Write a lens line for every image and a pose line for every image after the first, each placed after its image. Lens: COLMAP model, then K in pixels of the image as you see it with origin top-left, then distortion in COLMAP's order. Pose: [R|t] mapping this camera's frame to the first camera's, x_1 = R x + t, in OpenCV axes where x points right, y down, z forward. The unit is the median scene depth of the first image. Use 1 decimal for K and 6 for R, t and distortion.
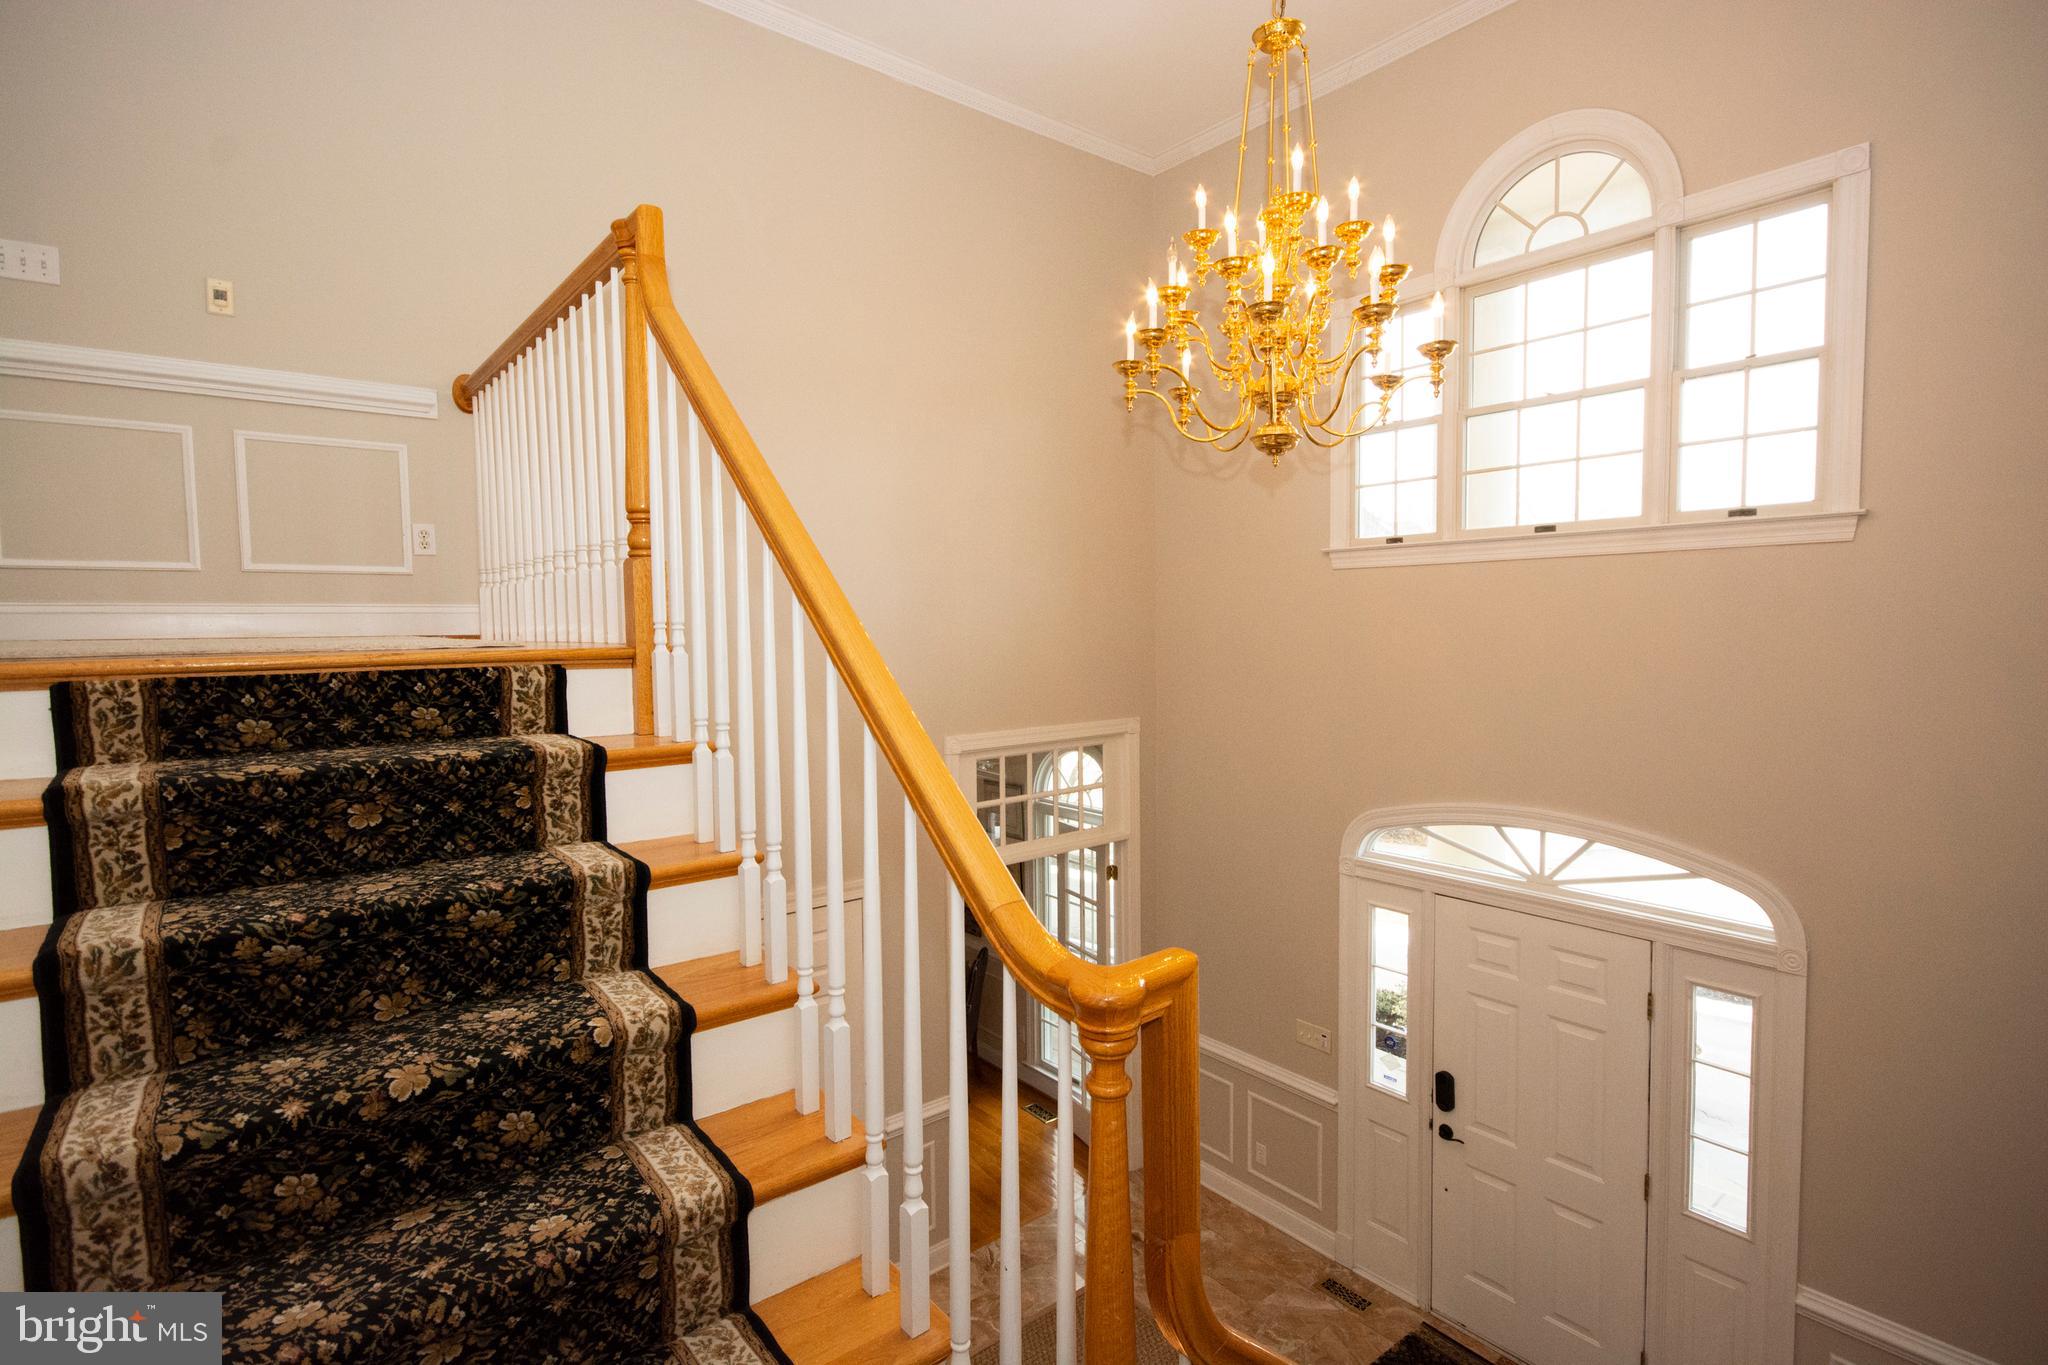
lens RADIAL K [[994.6, 0, 1014.7], [0, 994.6, 697.6], [0, 0, 1]] dist [0.012576, -0.002607]
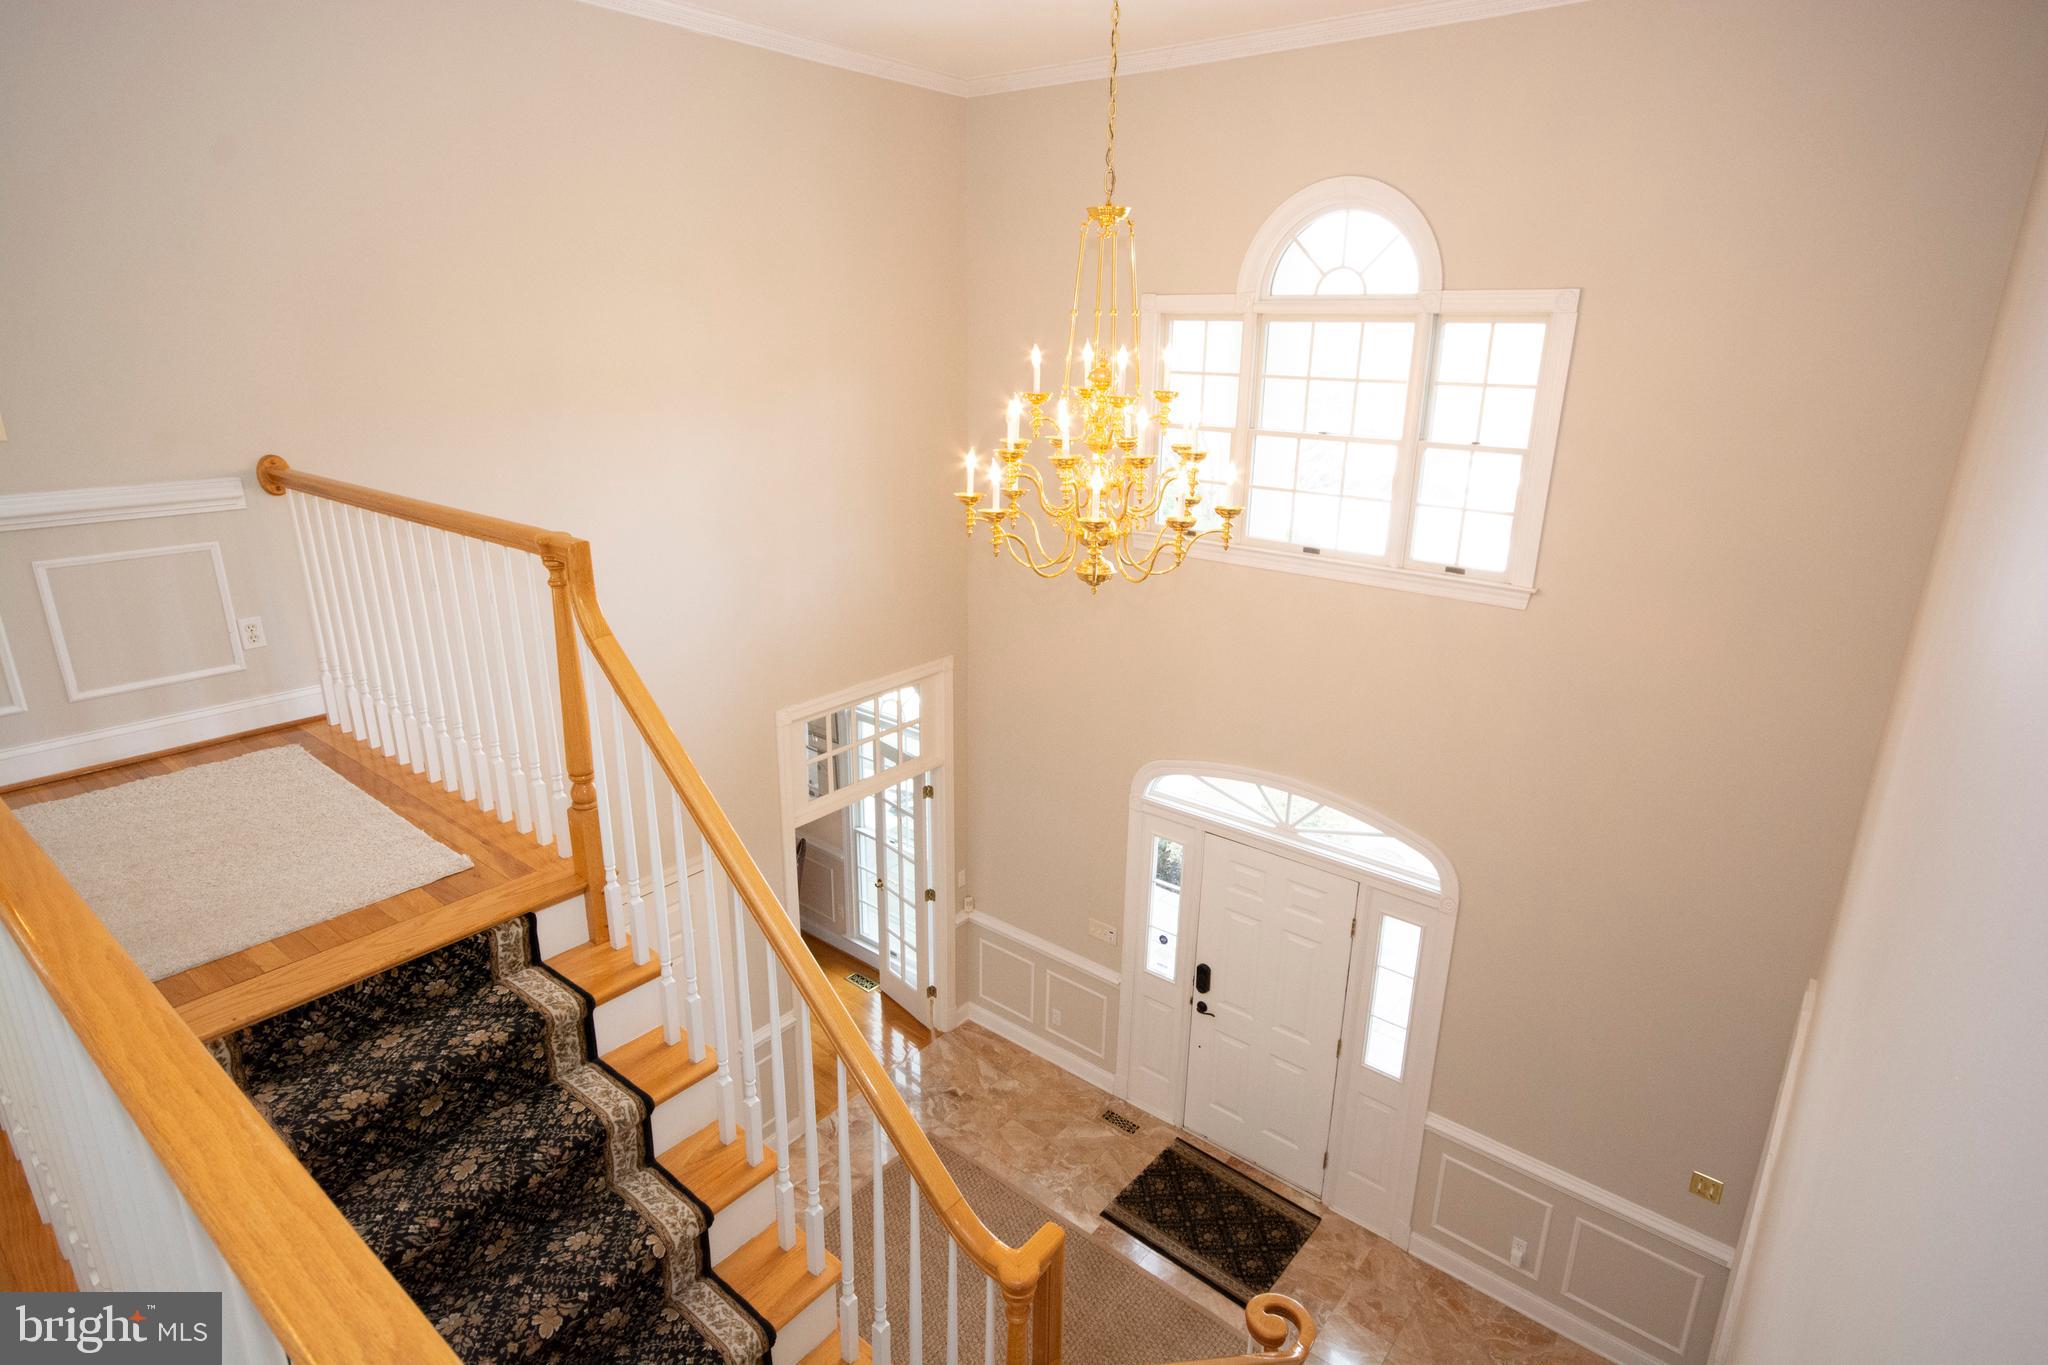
lens RADIAL K [[1088.6, 0, 1013.5], [0, 1088.6, 689.5], [0, 0, 1]] dist [0.016568, -0.000128]
pose [[0.976984, -0.044310, 0.208658, -0.086928], [-0.010712, 0.966762, 0.255452, -0.377313], [-0.213041, -0.251808, 0.944037, -0.183504]]
